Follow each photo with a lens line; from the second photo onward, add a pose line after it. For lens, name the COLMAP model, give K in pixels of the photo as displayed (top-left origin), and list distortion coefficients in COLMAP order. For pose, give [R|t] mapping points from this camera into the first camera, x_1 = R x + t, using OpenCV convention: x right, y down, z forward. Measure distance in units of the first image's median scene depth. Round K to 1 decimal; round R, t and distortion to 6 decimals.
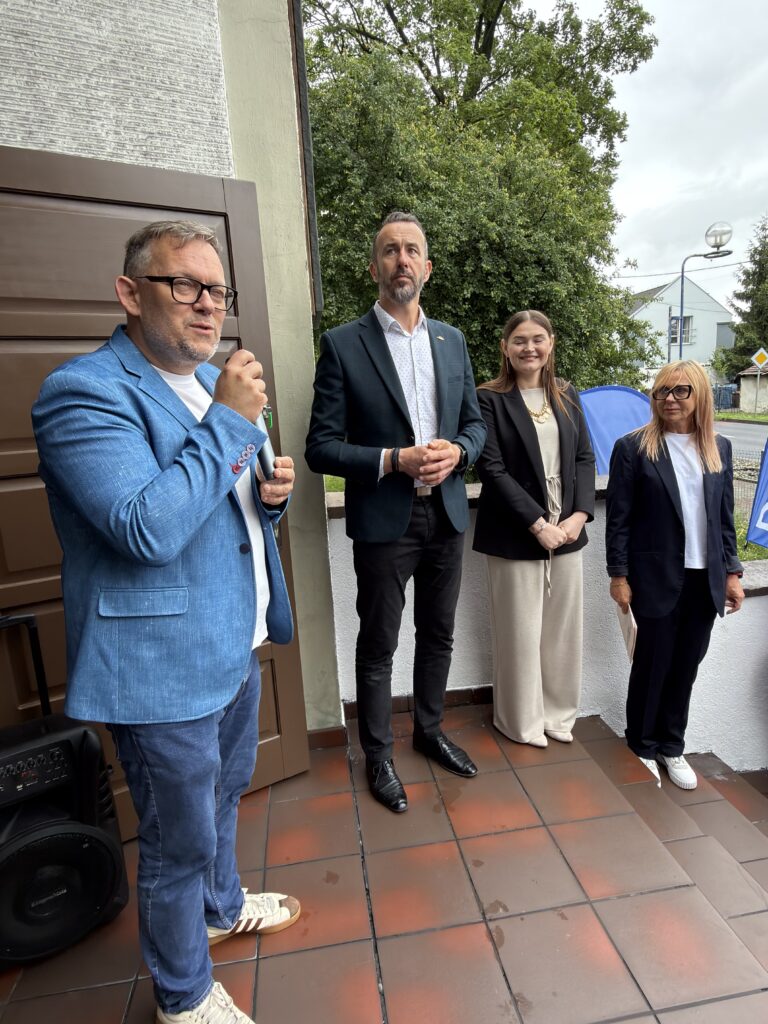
lens RADIAL K [[546.3, 0, 384.0], [0, 546.3, 512.0], [0, 0, 1]] dist [-0.019457, 0.000420]
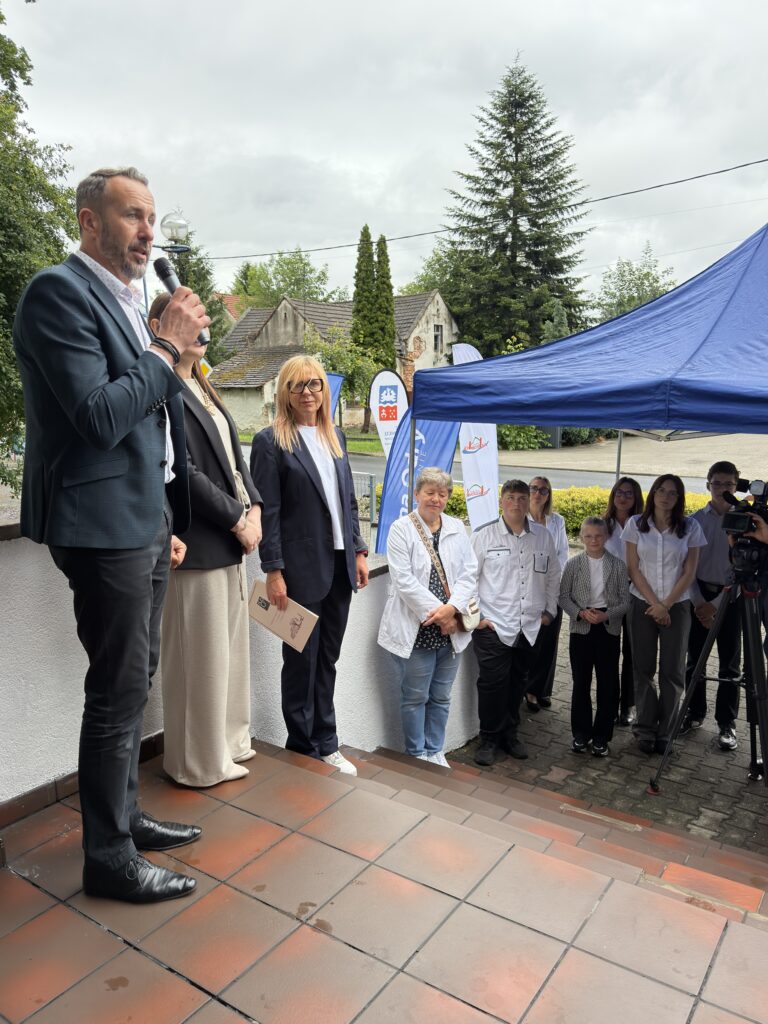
lens RADIAL K [[796.9, 0, 384.0], [0, 796.9, 512.0], [0, 0, 1]] dist [0.002812, -0.054136]
pose [[0.624901, -0.083898, 0.776183, -0.547435], [0.158347, 0.987165, -0.020781, 0.072181], [-0.764477, 0.135892, 0.630165, -0.057287]]
